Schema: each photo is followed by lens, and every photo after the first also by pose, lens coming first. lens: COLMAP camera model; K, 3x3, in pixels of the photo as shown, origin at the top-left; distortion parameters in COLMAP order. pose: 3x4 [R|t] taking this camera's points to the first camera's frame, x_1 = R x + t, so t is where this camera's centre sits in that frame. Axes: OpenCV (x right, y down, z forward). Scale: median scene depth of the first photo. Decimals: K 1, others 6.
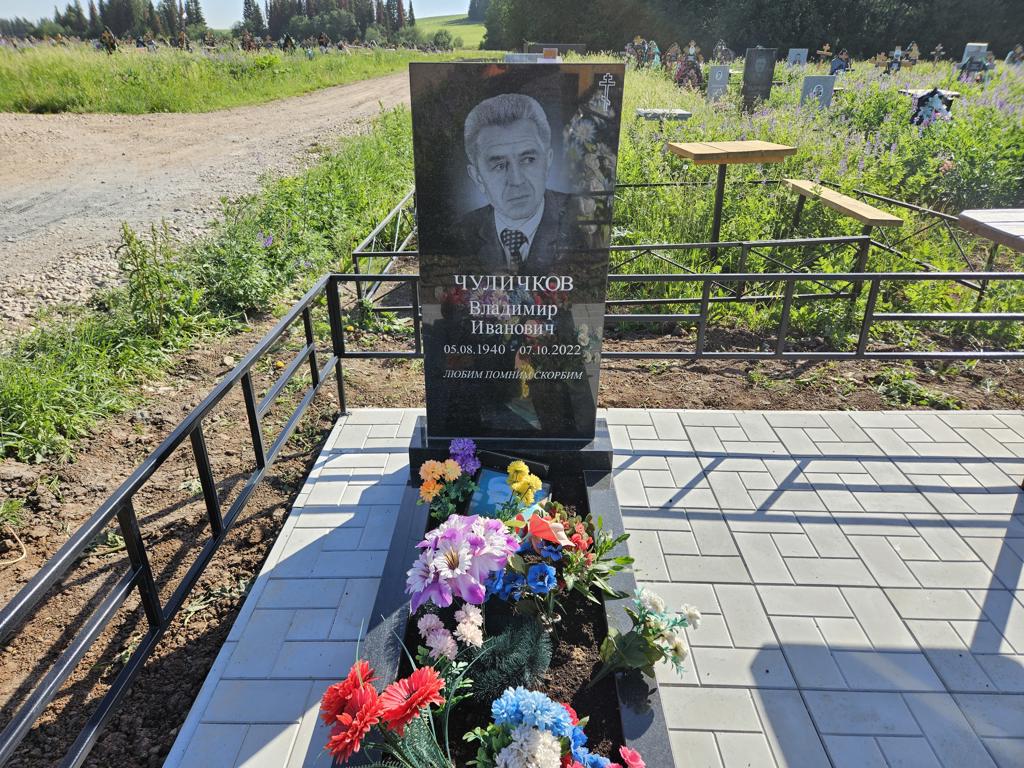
lens RADIAL K [[685.8, 0, 503.5], [0, 685.8, 386.2], [0, 0, 1]] dist [0.067980, -0.054103]
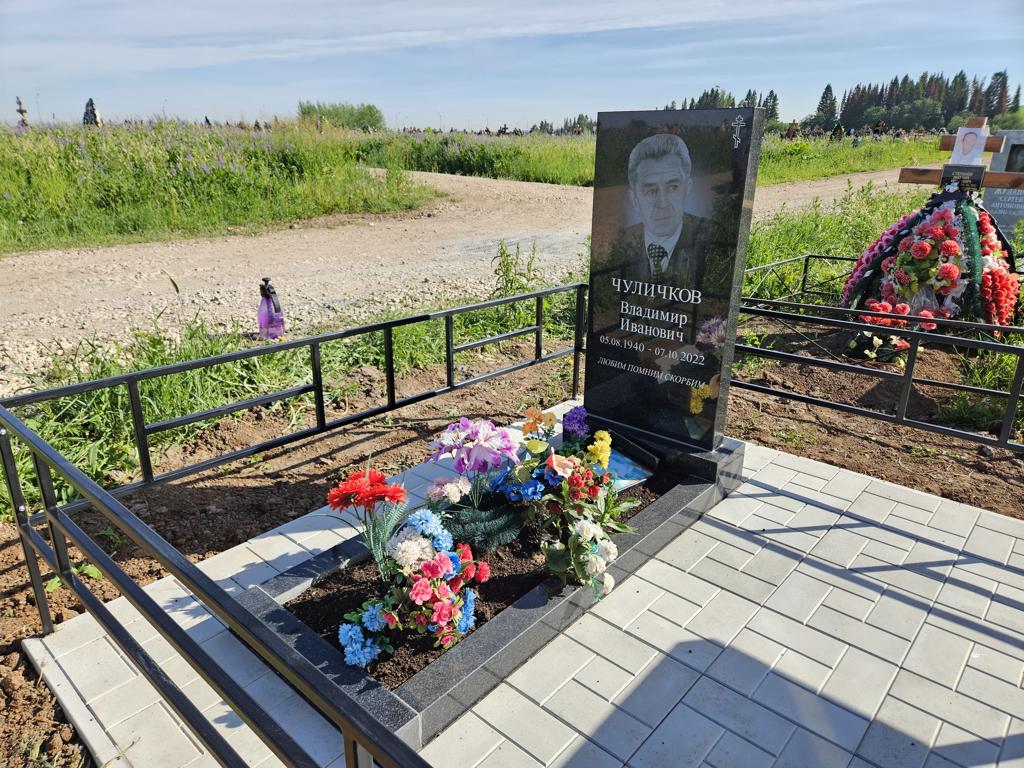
lens RADIAL K [[685.8, 0, 503.7], [0, 685.8, 388.0], [0, 0, 1]] dist [0.067980, -0.054103]
pose [[0.754391, 0.220818, -0.618170, 0.435372], [-0.286512, 0.958048, -0.007422, 0.069105], [0.590597, 0.182712, 0.786010, -0.039864]]
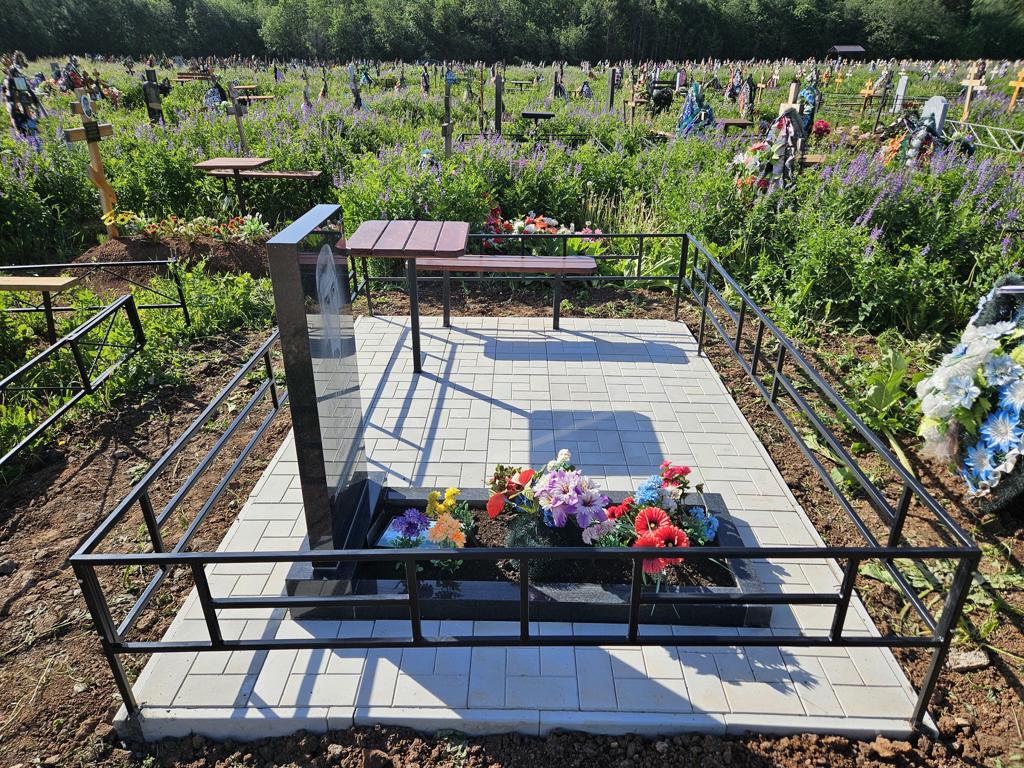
lens RADIAL K [[685.8, 0, 517.2], [0, 685.8, 381.0], [0, 0, 1]] dist [0.067980, -0.054103]
pose [[-0.025498, -0.424682, 0.904983, -0.775097], [0.425685, 0.814488, 0.394209, -0.369156], [-0.904512, 0.395289, 0.160013, 0.397451]]
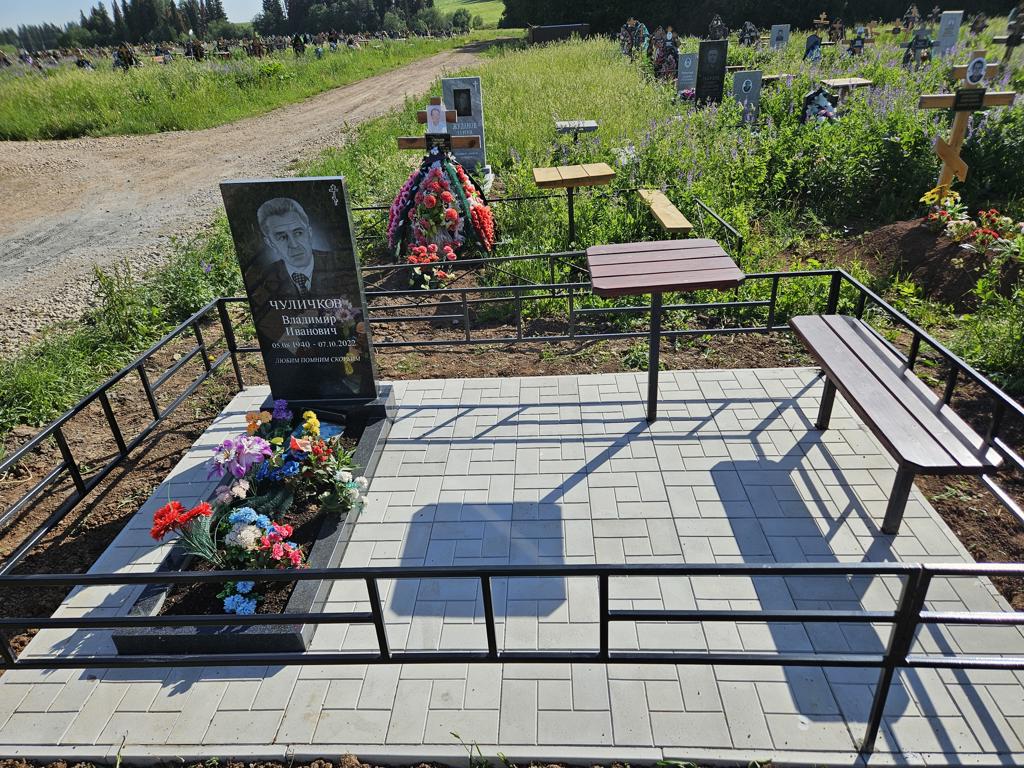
lens RADIAL K [[685.8, 0, 506.1], [0, 685.8, 397.0], [0, 0, 1]] dist [0.067980, -0.054103]
pose [[0.998002, -0.038342, -0.050224, 0.422485], [0.040340, 0.998409, 0.039392, 0.019894], [0.048634, -0.041339, 0.997961, -0.475989]]
